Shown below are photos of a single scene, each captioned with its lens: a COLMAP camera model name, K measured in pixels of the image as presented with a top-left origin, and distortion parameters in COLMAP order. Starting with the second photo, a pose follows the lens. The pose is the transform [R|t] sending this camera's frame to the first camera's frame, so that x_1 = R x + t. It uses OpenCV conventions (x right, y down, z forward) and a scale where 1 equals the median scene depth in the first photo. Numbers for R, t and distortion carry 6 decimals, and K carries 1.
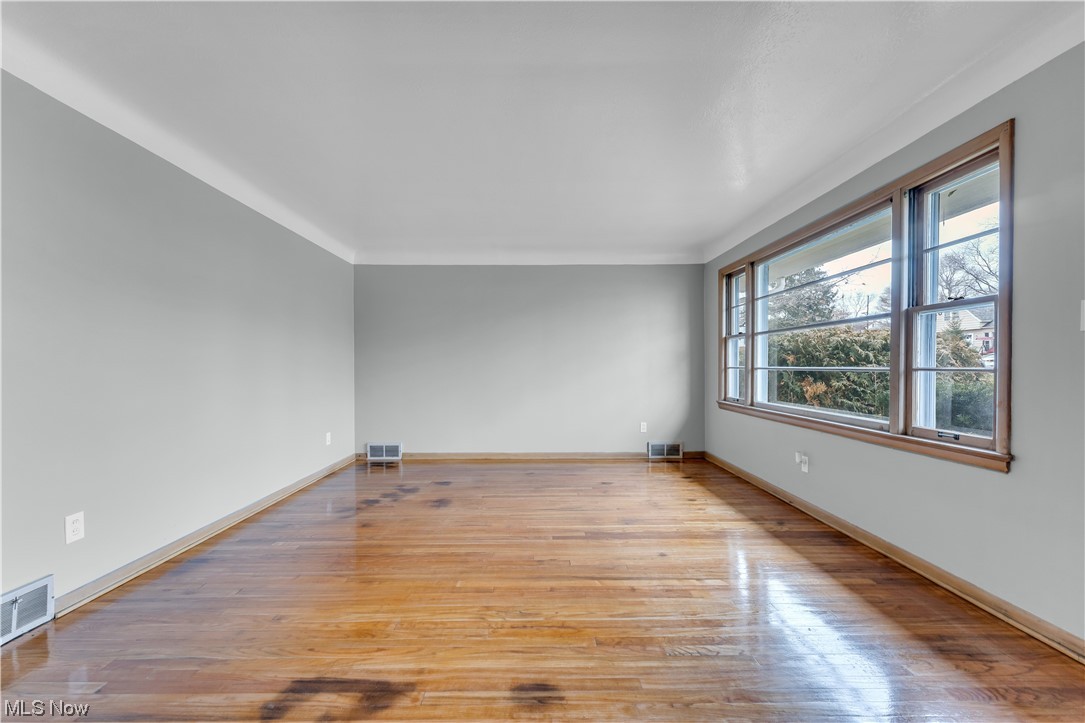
lens RADIAL K [[436.9, 0, 537.9], [0, 436.9, 364.0], [0, 0, 1]] dist [0.000199, 0.000061]
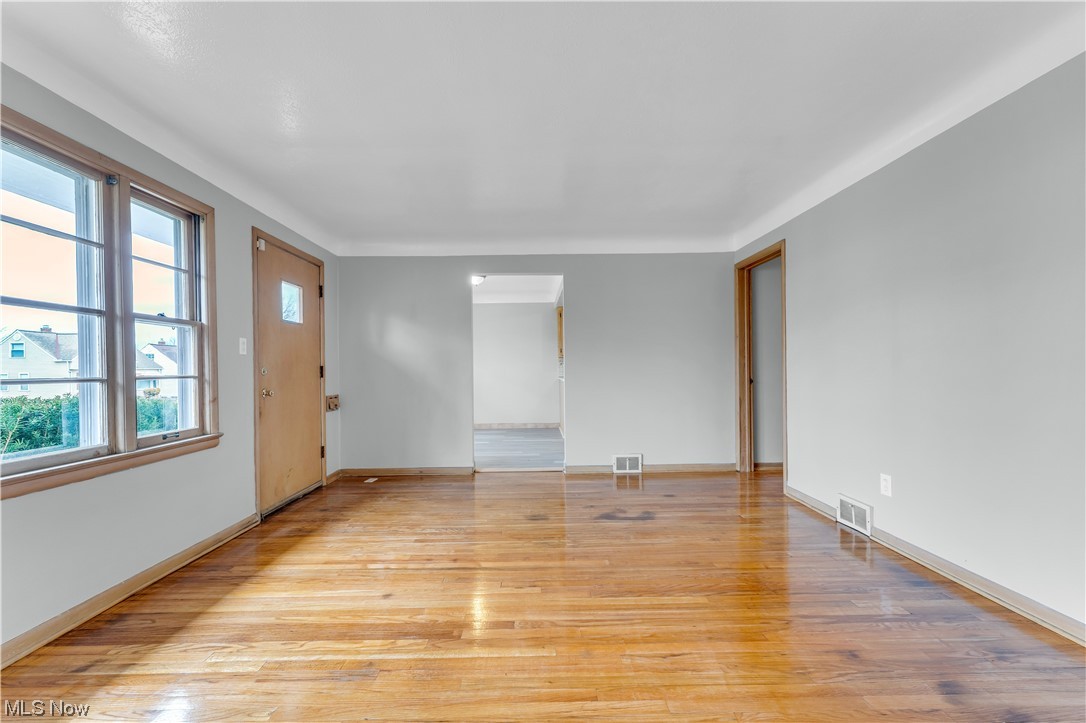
lens RADIAL K [[437.3, 0, 538.2], [0, 437.3, 365.3], [0, 0, 1]] dist [0.000199, 0.000061]
pose [[-0.999877, 0.015410, -0.002789, -0.009296], [0.015442, 0.999810, -0.011922, 0.010014], [0.002605, -0.011964, -0.999925, 2.039761]]
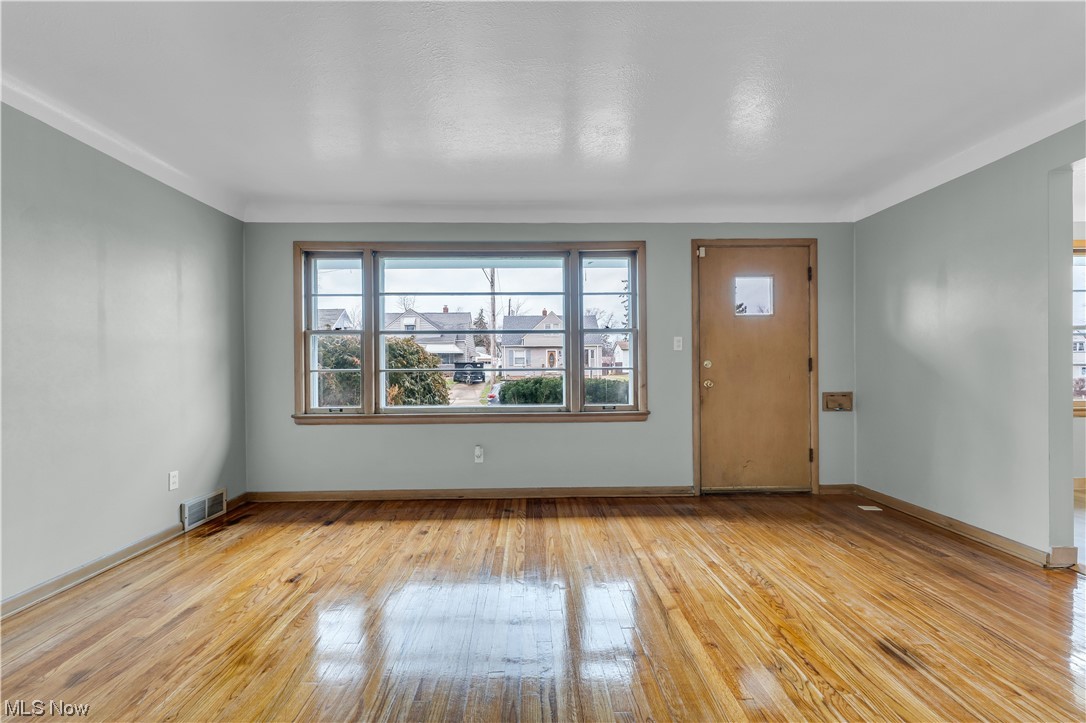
lens RADIAL K [[437.3, 0, 536.4], [0, 437.3, 362.9], [0, 0, 1]] dist [0.000199, 0.000061]
pose [[-0.007391, 0.013648, 0.999880, -0.719997], [0.004098, 0.999899, -0.013618, 0.013274], [-0.999964, 0.003997, -0.007446, 1.233895]]
